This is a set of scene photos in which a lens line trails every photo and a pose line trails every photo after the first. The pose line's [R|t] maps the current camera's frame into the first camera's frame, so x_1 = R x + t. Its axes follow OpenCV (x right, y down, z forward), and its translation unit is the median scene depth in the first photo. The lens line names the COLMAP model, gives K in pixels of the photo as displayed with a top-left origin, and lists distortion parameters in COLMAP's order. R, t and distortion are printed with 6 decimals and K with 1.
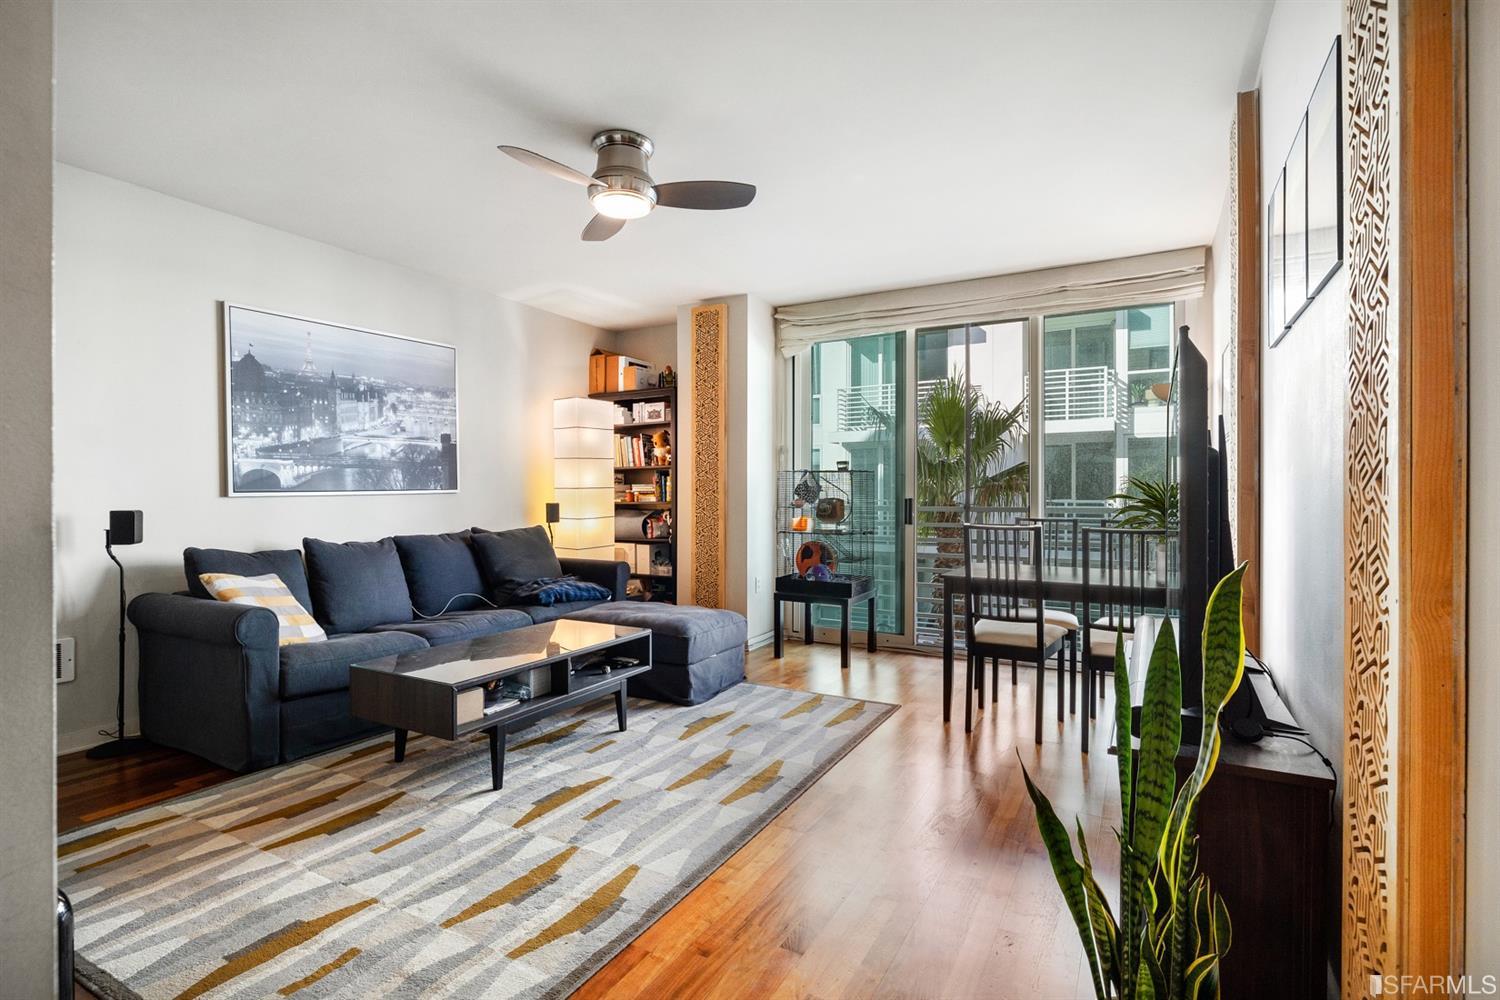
lens RADIAL K [[708.3, 0, 757.0], [0, 708.3, 497.5], [0, 0, 1]] dist [-0.003324, -0.000472]
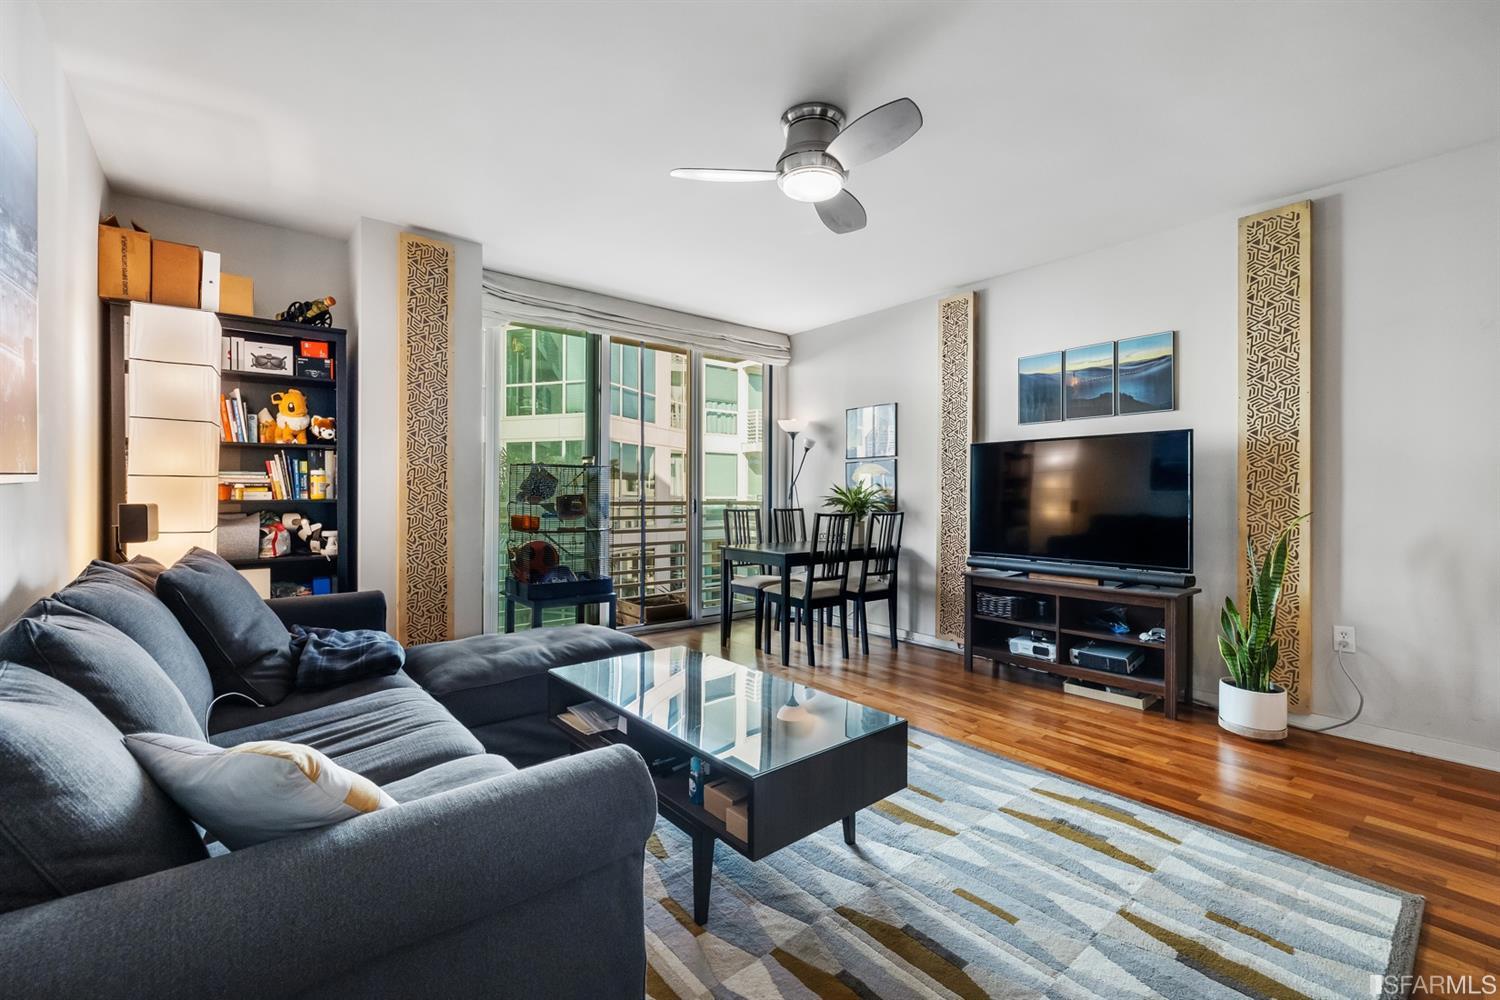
lens RADIAL K [[637.0, 0, 756.8], [0, 637.0, 491.3], [0, 0, 1]] dist [0.002239, 0.000326]
pose [[0.363382, 0.002174, 0.931638, -0.724776], [0.000052, 0.999997, -0.002354, -0.000425], [-0.931640, 0.000903, 0.363381, 0.541346]]
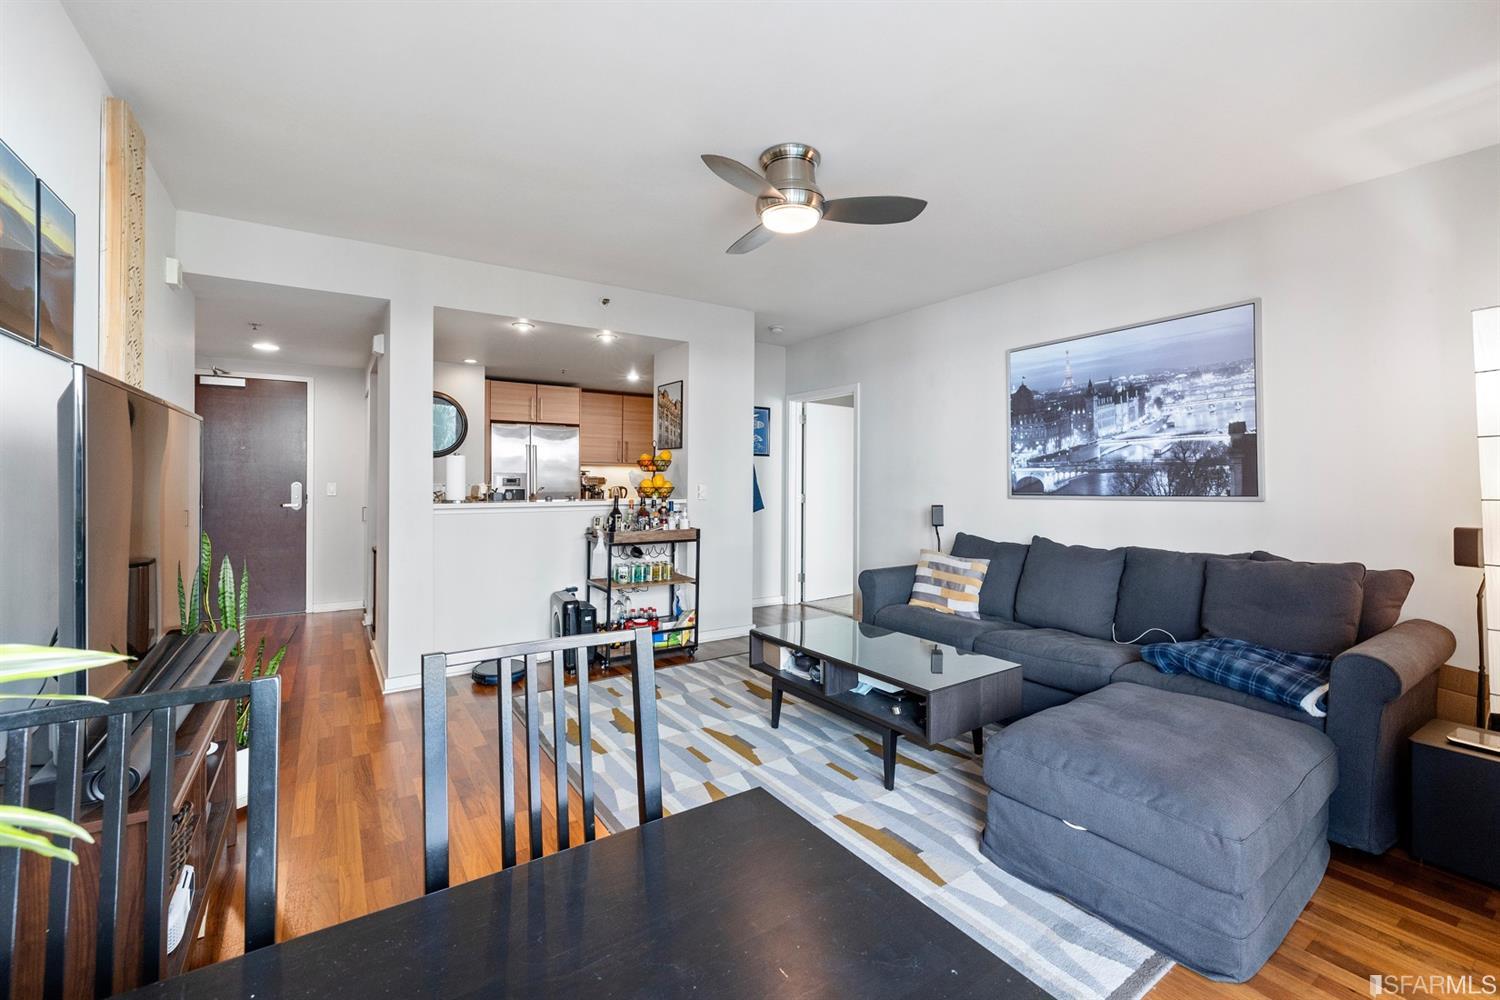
lens RADIAL K [[637.0, 0, 747.9], [0, 637.0, 475.1], [0, 0, 1]] dist [0.002239, 0.000326]
pose [[-0.461845, -0.010978, -0.886892, 0.453177], [-0.011087, 0.999917, -0.006604, -0.027121], [0.886891, 0.006783, -0.461929, 0.972897]]
